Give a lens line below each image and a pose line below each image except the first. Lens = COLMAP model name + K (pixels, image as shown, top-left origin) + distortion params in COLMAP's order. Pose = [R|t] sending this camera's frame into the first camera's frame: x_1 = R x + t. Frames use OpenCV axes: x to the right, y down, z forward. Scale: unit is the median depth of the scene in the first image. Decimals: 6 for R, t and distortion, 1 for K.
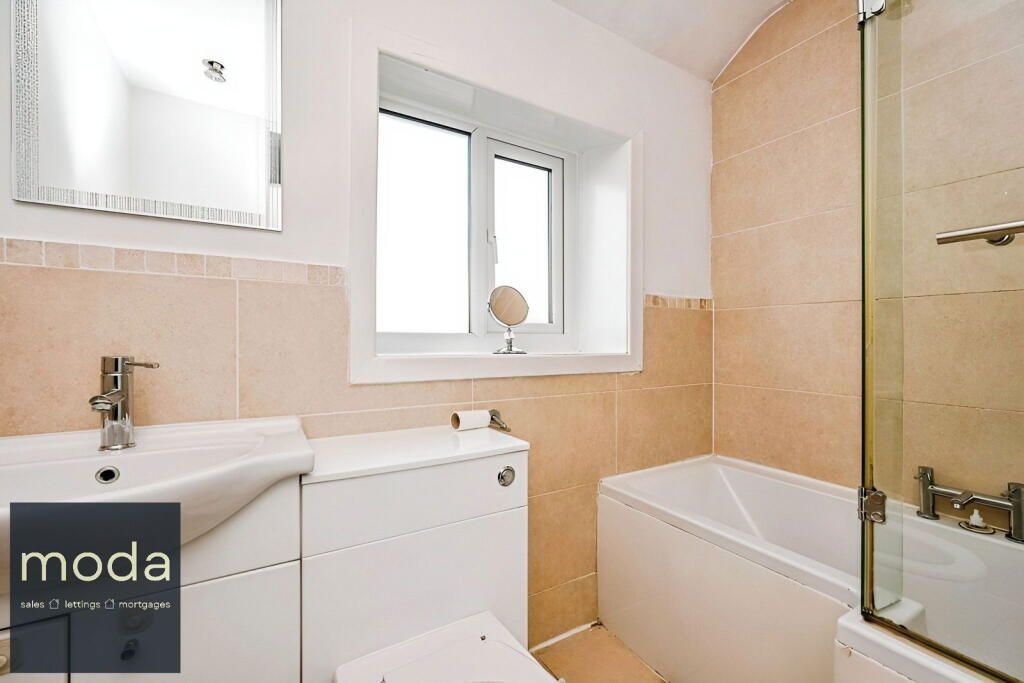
lens RADIAL K [[425.9, 0, 515.9], [0, 425.9, 338.6], [0, 0, 1]] dist [-0.001915, 0.000175]
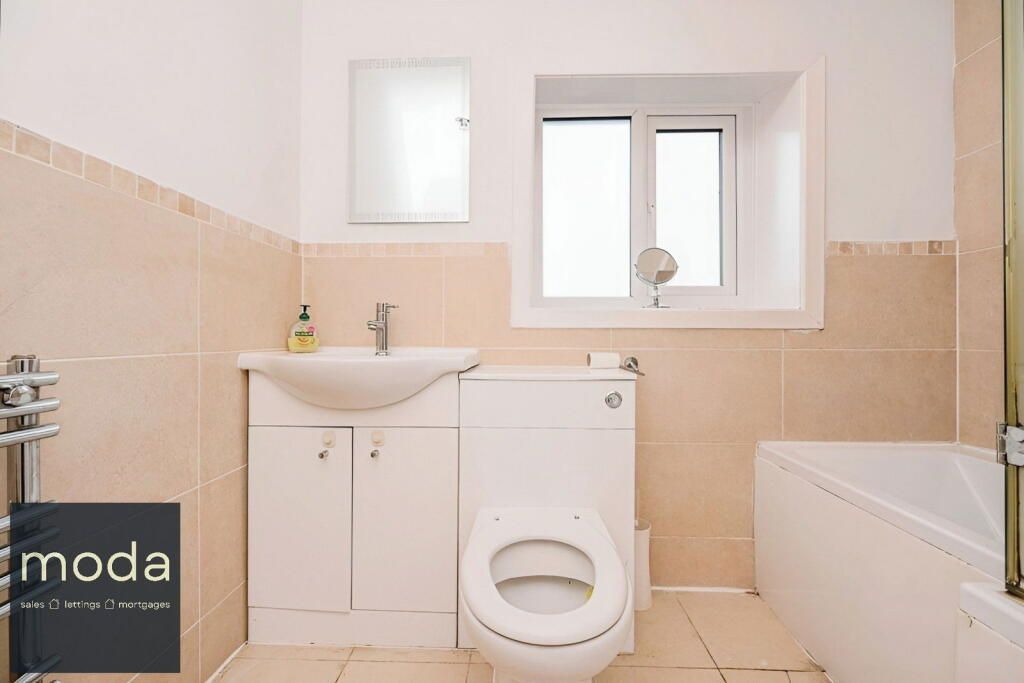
lens RADIAL K [[413.2, 0, 511.2], [0, 413.2, 330.7], [0, 0, 1]] dist [0.000090, 0.000065]
pose [[0.834115, -0.004618, -0.551572, 0.240372], [-0.002993, 0.999912, -0.012897, 0.096871], [0.551583, 0.012409, 0.834028, -0.067340]]
